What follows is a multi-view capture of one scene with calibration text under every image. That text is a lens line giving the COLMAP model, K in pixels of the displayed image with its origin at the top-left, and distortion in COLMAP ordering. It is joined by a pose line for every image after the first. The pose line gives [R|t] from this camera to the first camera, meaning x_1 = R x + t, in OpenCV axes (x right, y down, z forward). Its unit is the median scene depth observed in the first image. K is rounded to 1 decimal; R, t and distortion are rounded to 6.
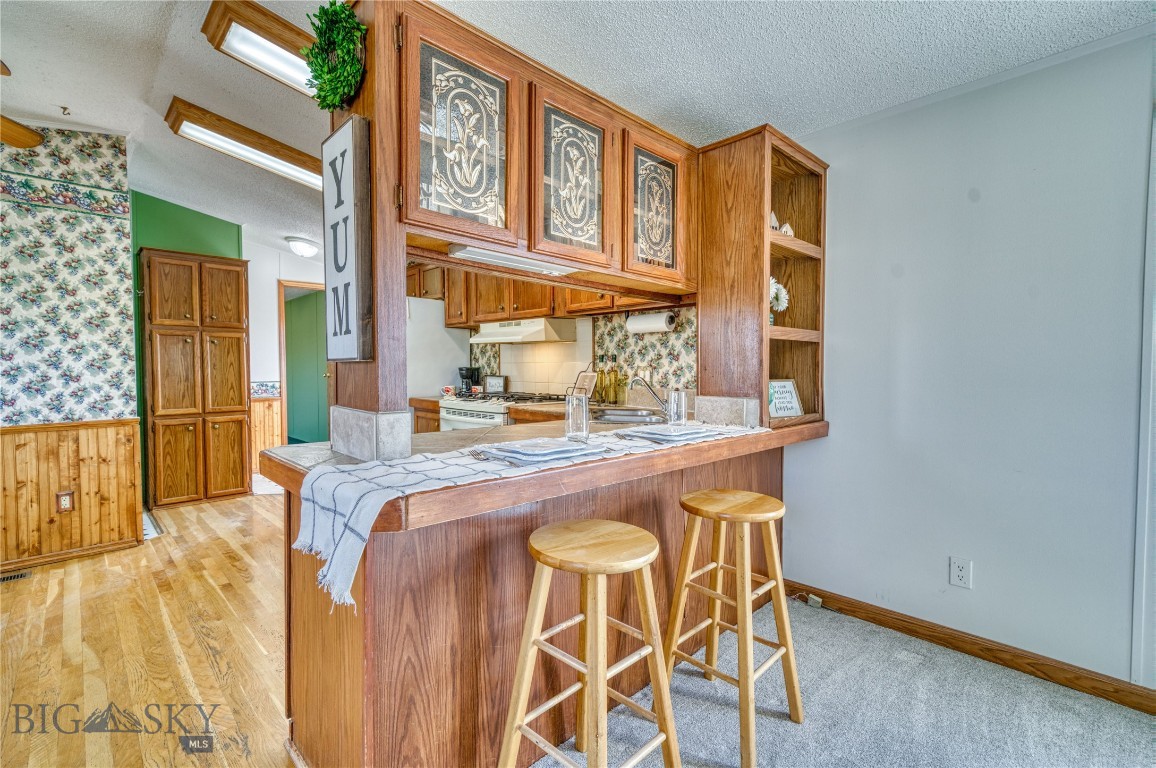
lens RADIAL K [[514.2, 0, 575.4], [0, 514.2, 383.9], [0, 0, 1]] dist [0.013252, 0.000654]
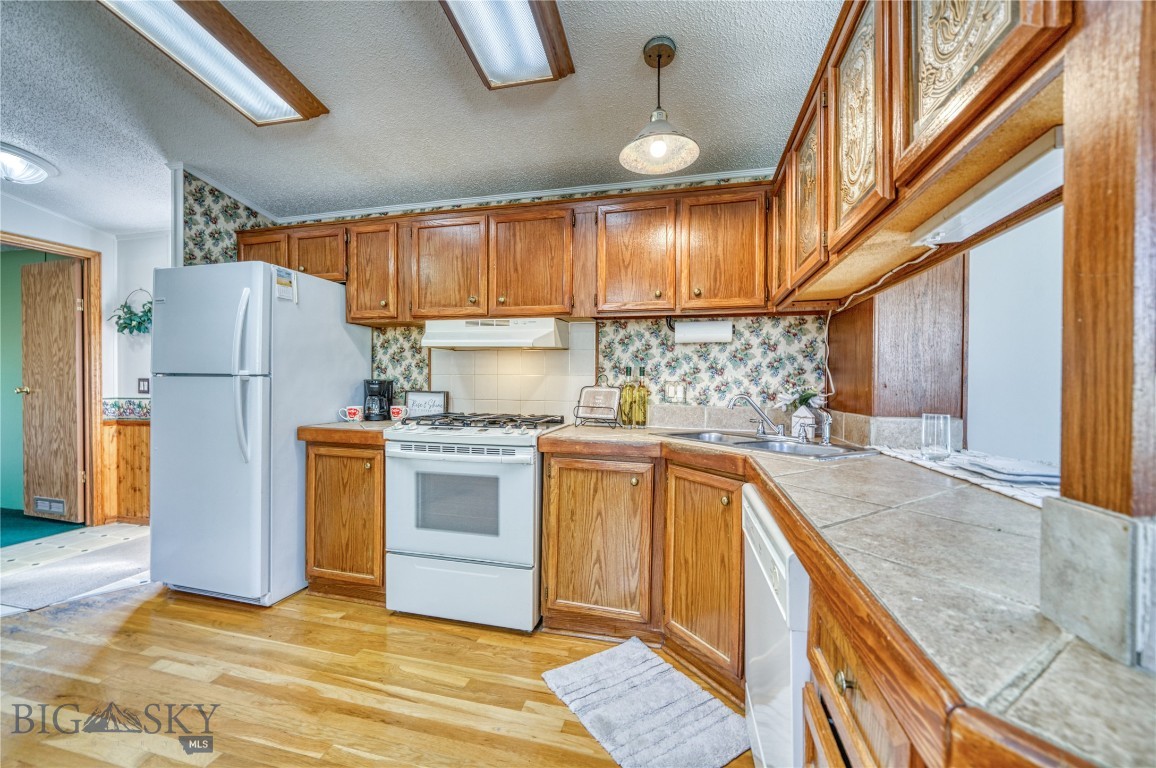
lens RADIAL K [[441.6, 0, 578.0], [0, 441.6, 384.0], [0, 0, 1]] dist [-0.010678, 0.000332]
pose [[0.849770, 0.001785, 0.527151, -0.424501], [0.009893, 0.999764, -0.019333, -0.016704], [-0.527061, 0.021644, 0.849552, 0.463469]]
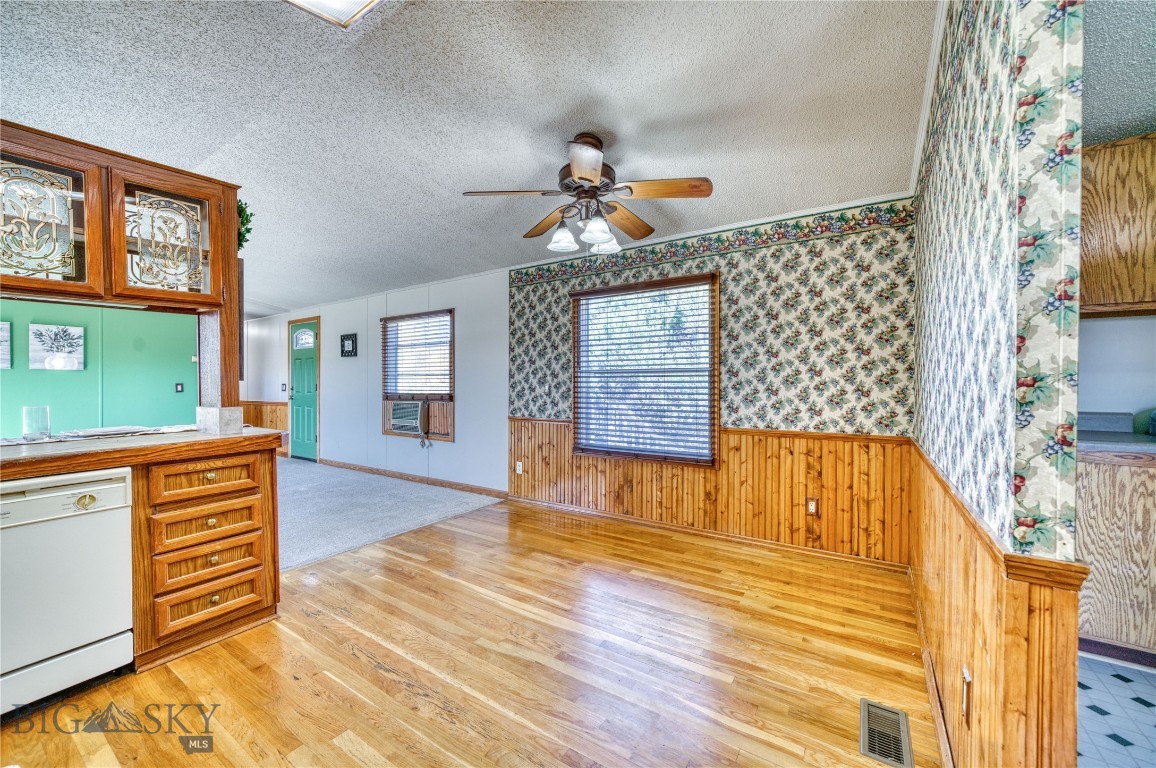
lens RADIAL K [[441.6, 0, 578.0], [0, 441.6, 384.0], [0, 0, 1]] dist [-0.010678, 0.000332]
pose [[-0.973826, 0.007258, -0.227180, -0.586370], [-0.001211, 0.999310, 0.037120, -0.040744], [0.227293, 0.036423, -0.973145, 1.275638]]
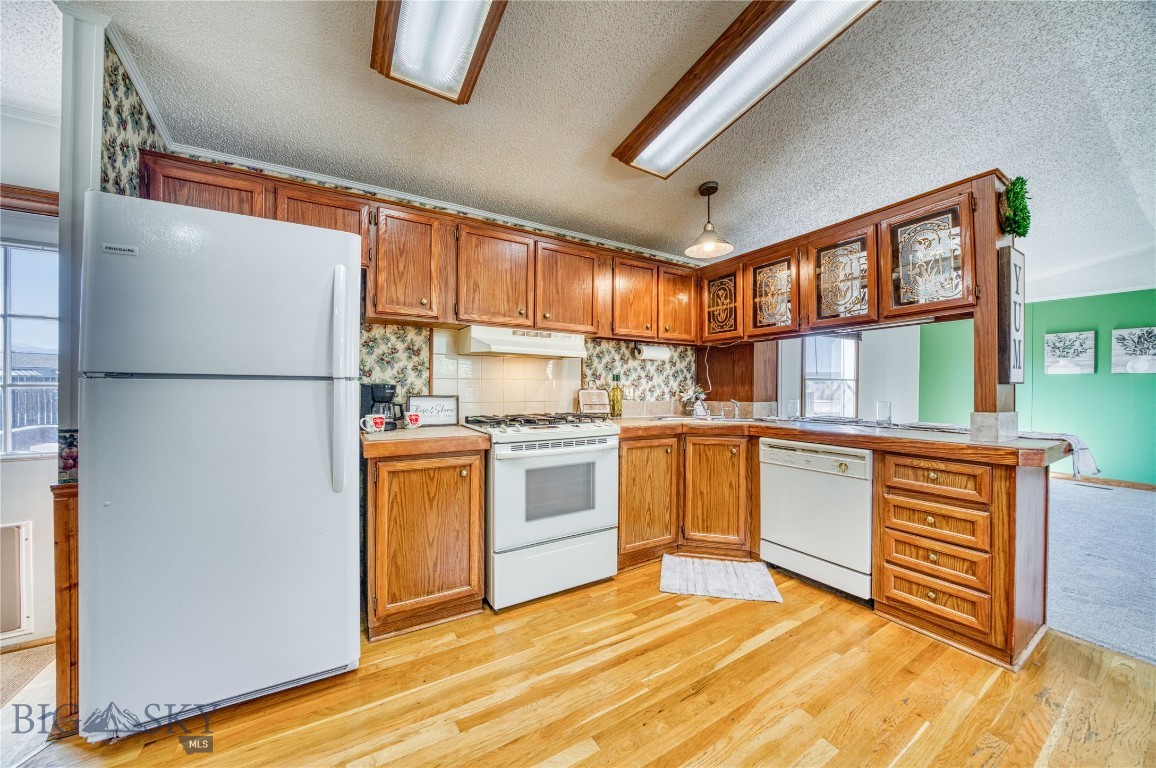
lens RADIAL K [[397.6, 0, 574.9], [0, 397.6, 385.8], [0, 0, 1]] dist [-0.022593, 0.000503]
pose [[0.237305, 0.001151, 0.971435, -0.896975], [0.026282, 0.999626, -0.007605, -0.028761], [-0.971080, 0.027336, 0.237186, 0.934066]]
